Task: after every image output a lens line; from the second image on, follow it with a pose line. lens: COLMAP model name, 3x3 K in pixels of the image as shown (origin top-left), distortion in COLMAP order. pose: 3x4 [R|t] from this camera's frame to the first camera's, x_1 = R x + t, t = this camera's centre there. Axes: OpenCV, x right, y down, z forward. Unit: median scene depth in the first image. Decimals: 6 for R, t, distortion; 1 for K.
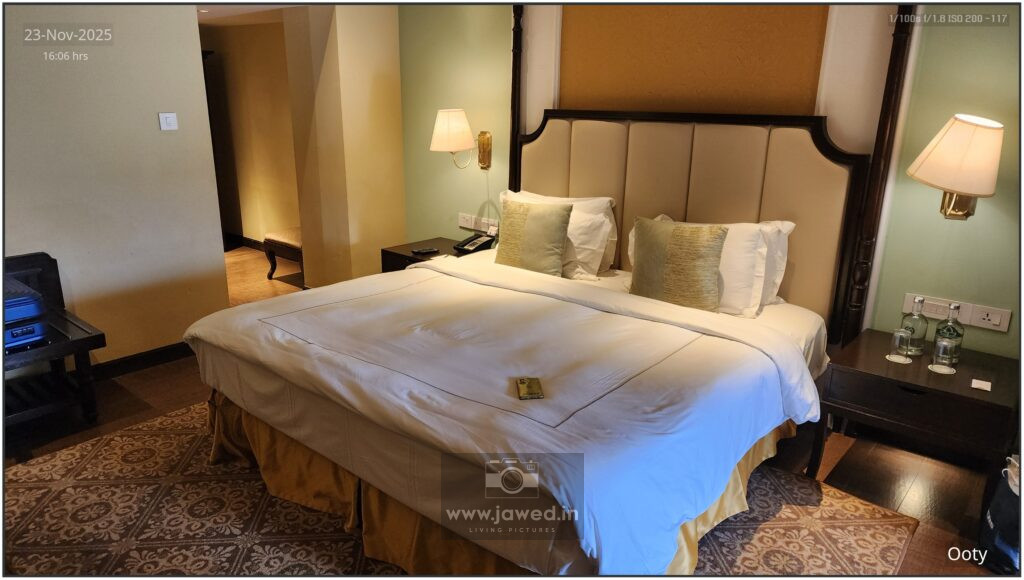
lens RADIAL K [[677.1, 0, 512.0], [0, 677.1, 290.0], [0, 0, 1]] dist [0.096913, -0.097456]
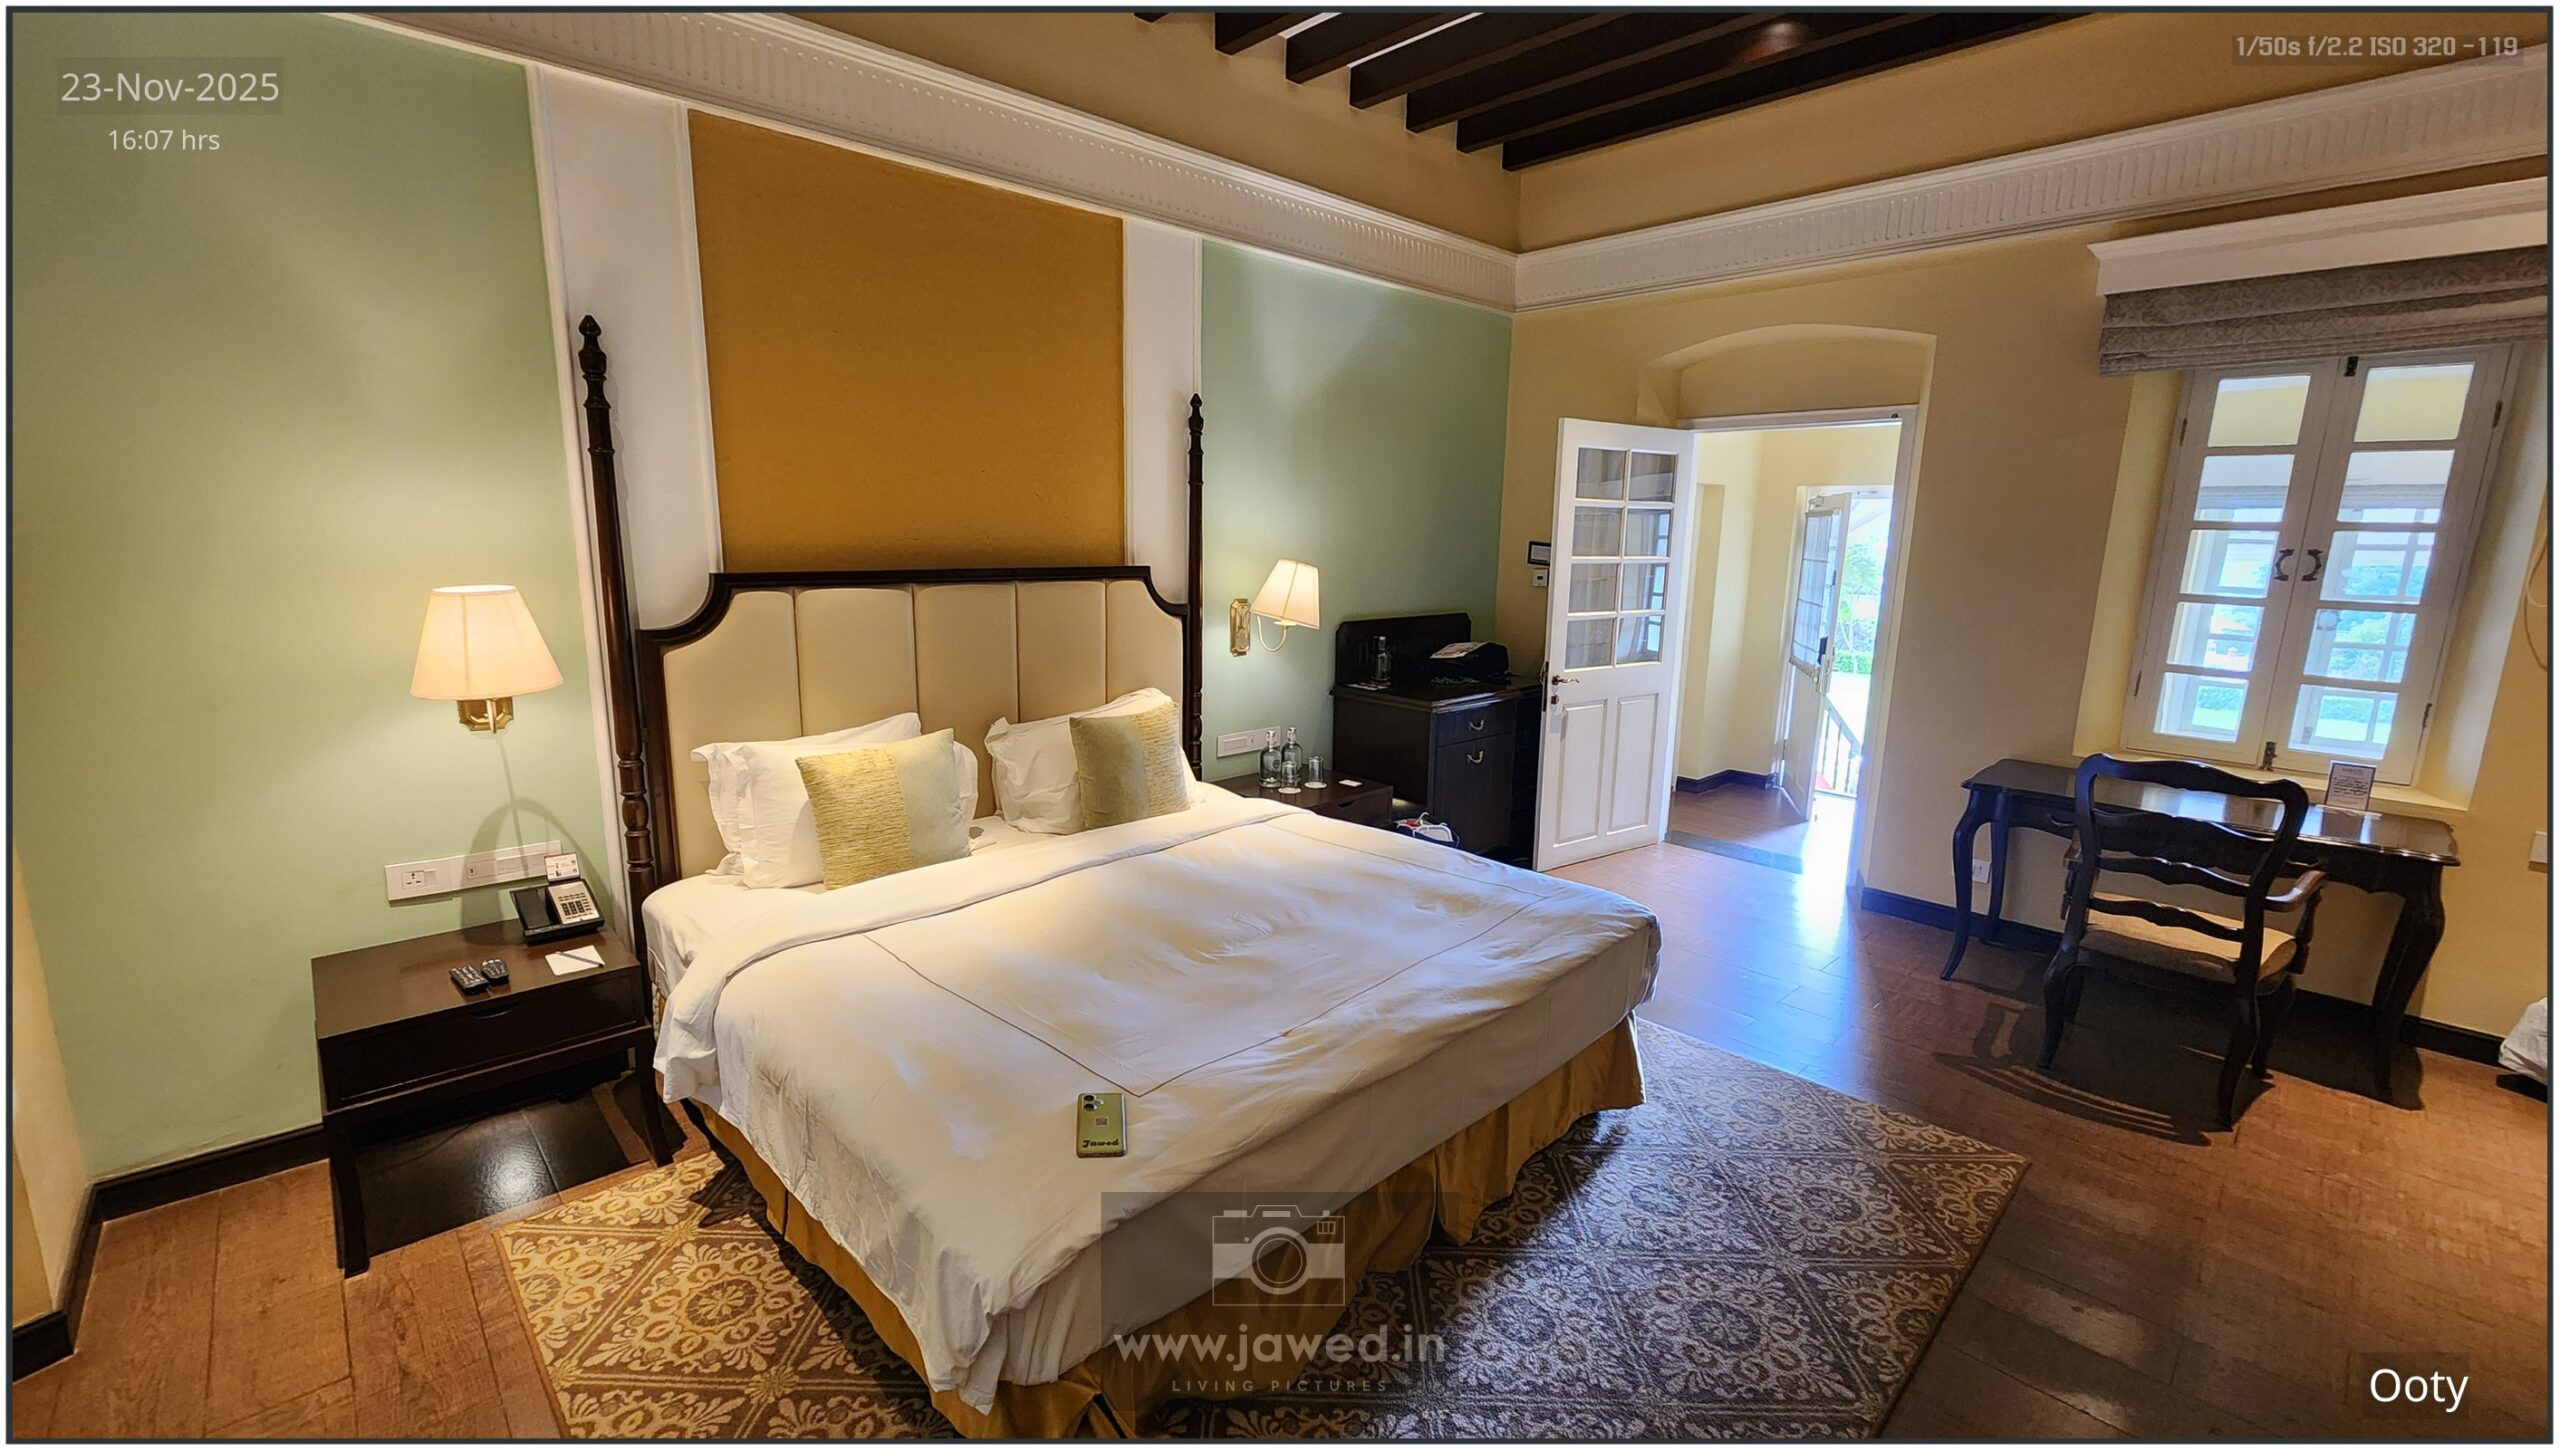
lens RADIAL K [[1024.2, 0, 1280.0], [0, 1024.2, 725.5], [0, 0, 1]] dist [-0.009871, 0.000062]
pose [[0.099998, -0.200609, 0.974555, -0.741786], [0.264906, 0.949480, 0.168265, -0.204711], [-0.959075, 0.241339, 0.148089, 0.609533]]
